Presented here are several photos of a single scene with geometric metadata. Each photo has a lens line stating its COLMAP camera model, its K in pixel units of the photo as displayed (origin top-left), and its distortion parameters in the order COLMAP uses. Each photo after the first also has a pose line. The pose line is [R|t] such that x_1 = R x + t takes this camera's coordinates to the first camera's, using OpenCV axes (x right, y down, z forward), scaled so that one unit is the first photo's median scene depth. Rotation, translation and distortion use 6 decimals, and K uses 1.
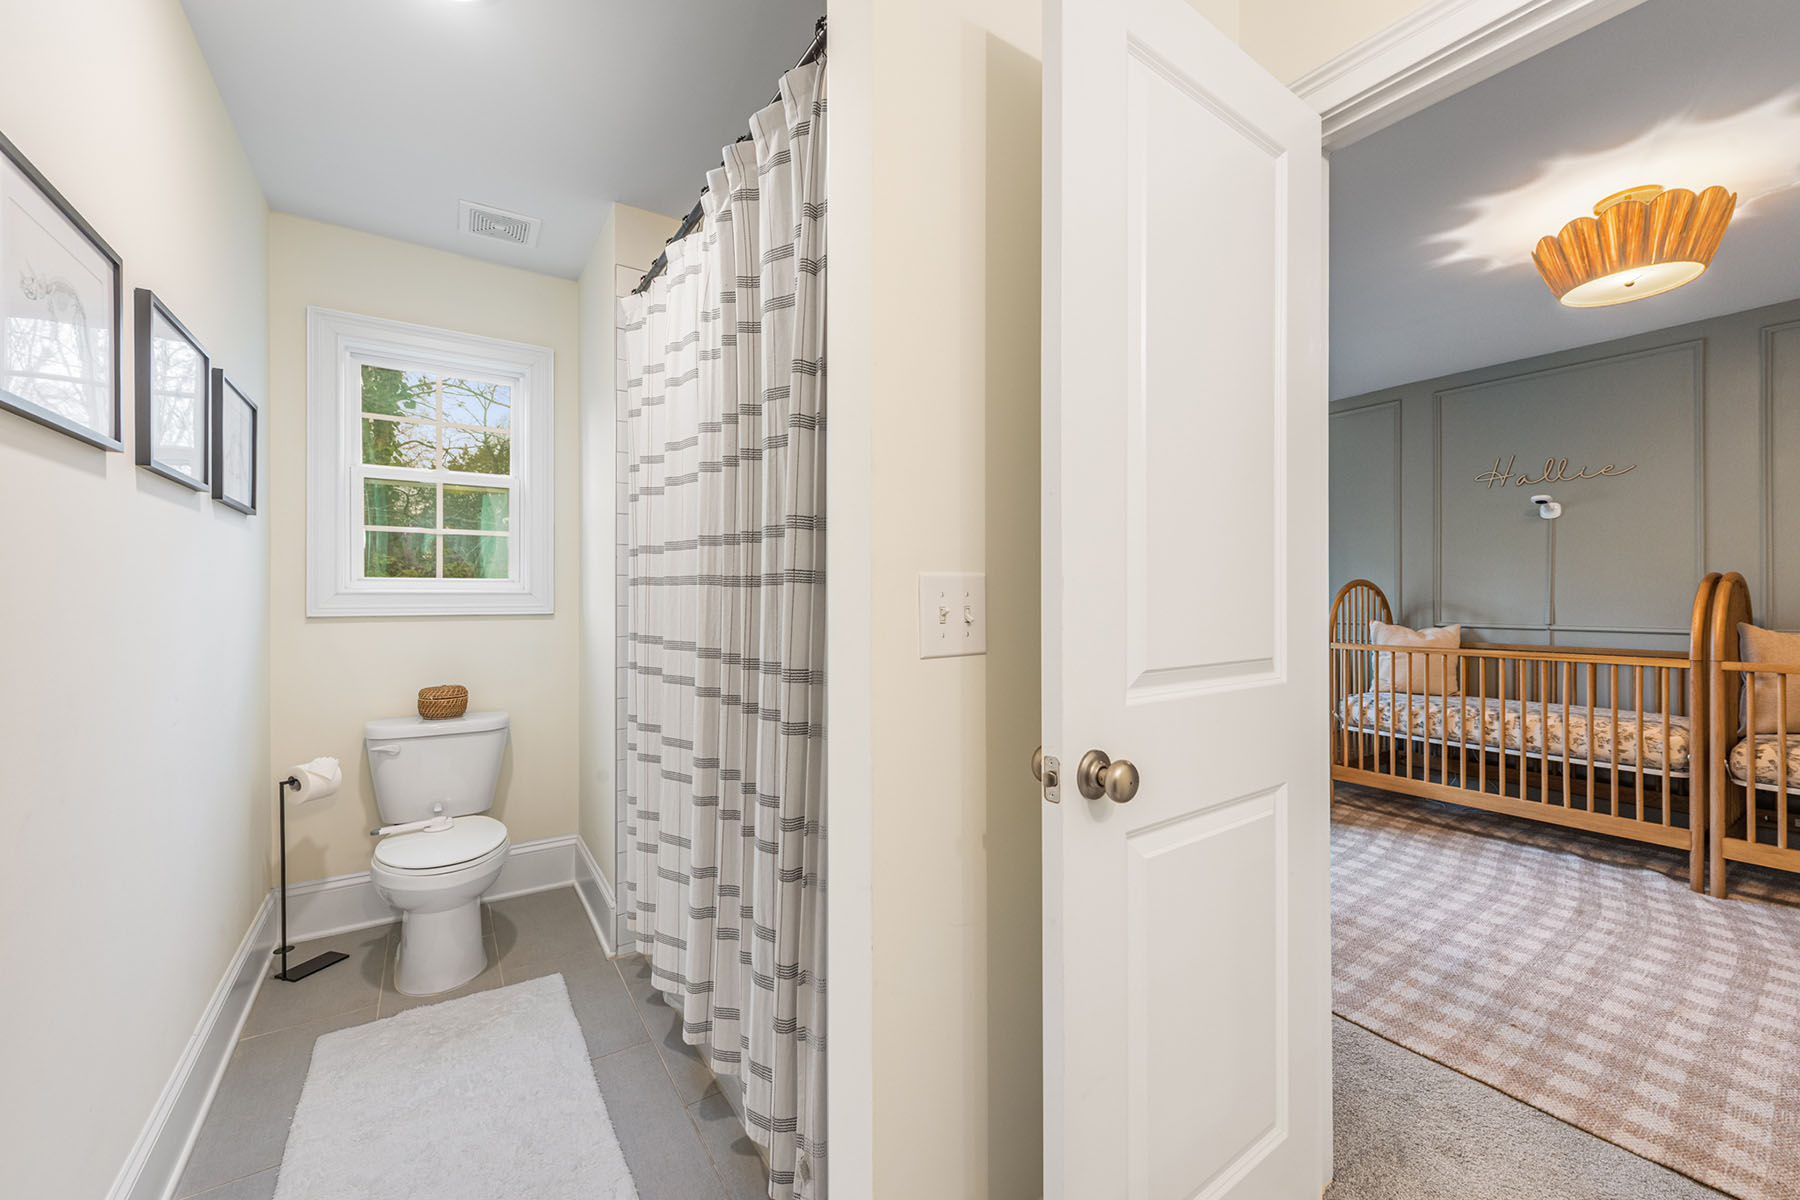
lens RADIAL K [[700.8, 0, 907.1], [0, 700.8, 601.7], [0, 0, 1]] dist [0.000052, -0.000276]
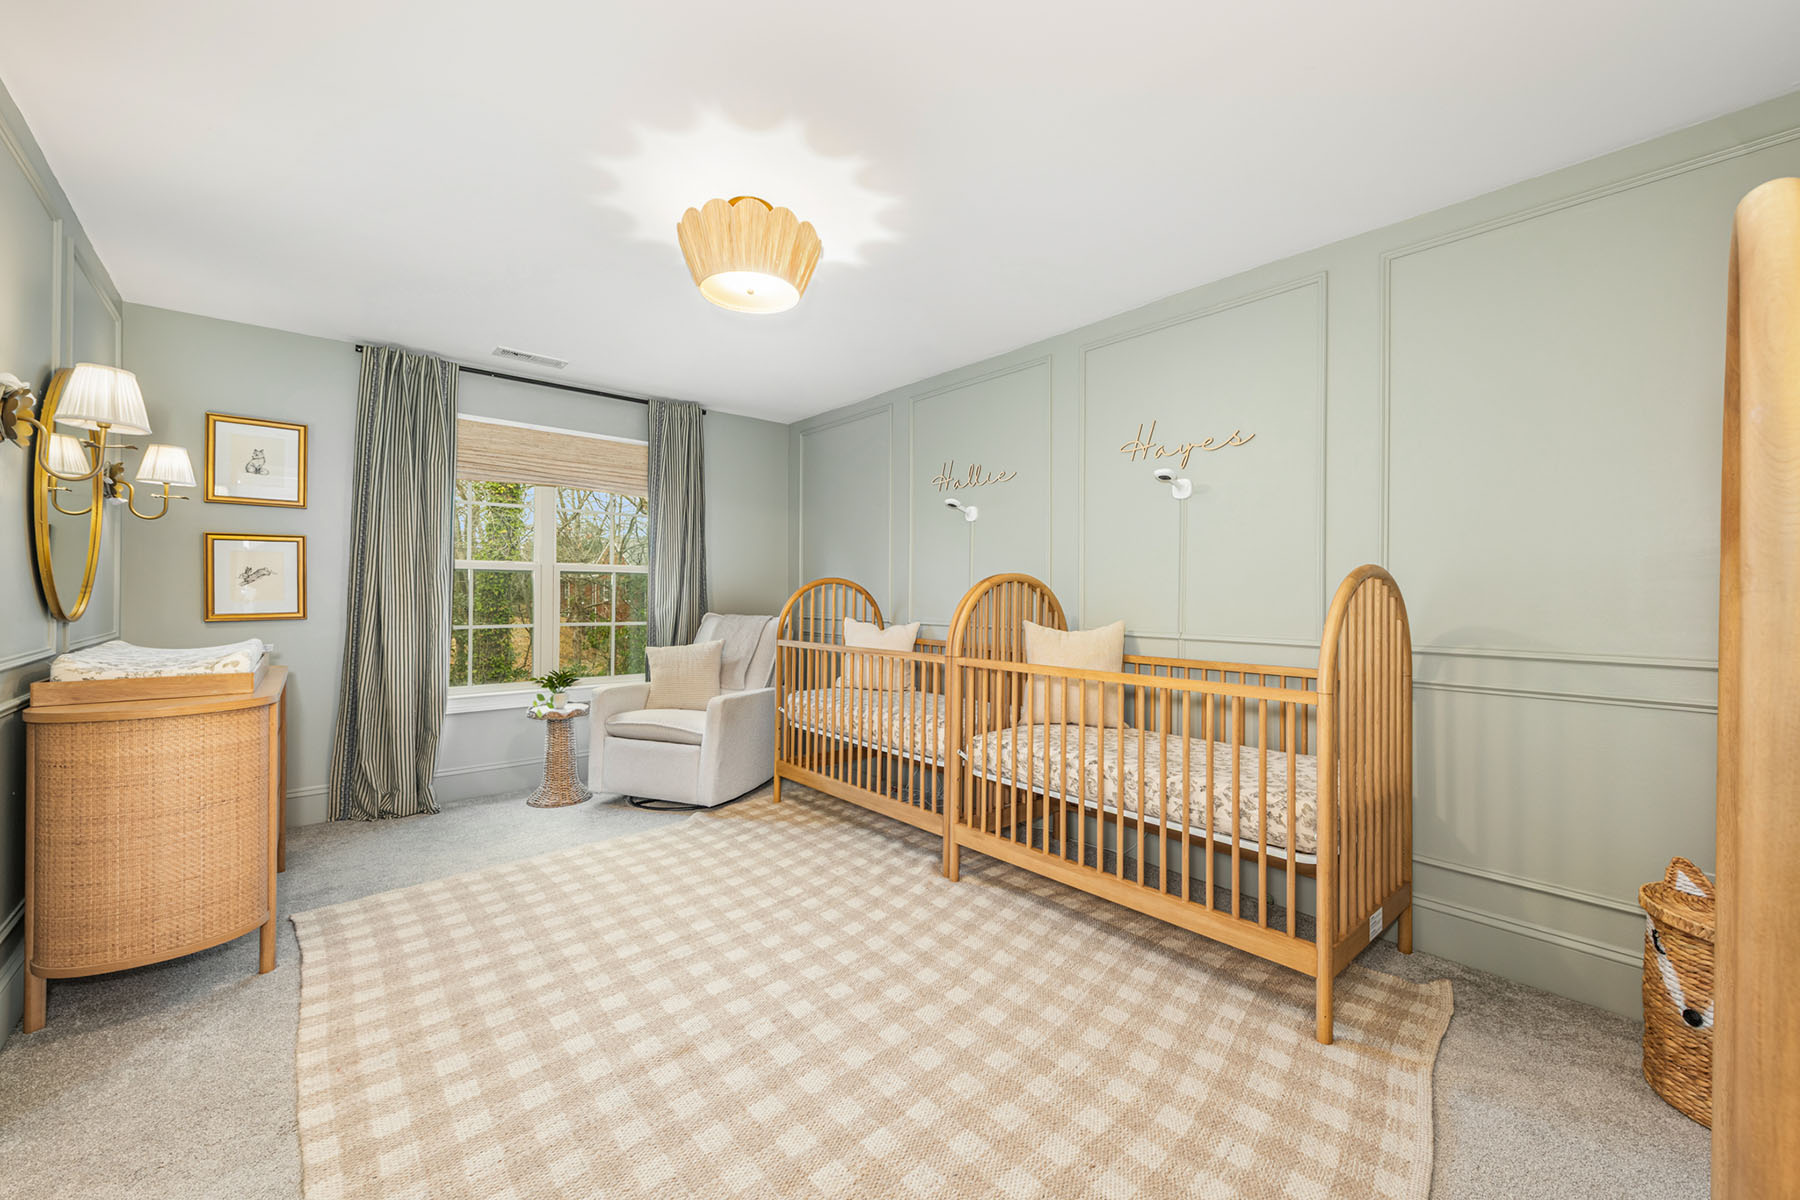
lens RADIAL K [[694.2, 0, 906.9], [0, 694.2, 602.2], [0, 0, 1]] dist [0.001911, 0.000016]
pose [[0.993420, 0.001762, 0.114513, 0.867062], [-0.001979, 0.999996, 0.001780, 0.000602], [-0.114509, -0.001995, 0.993420, -0.029246]]
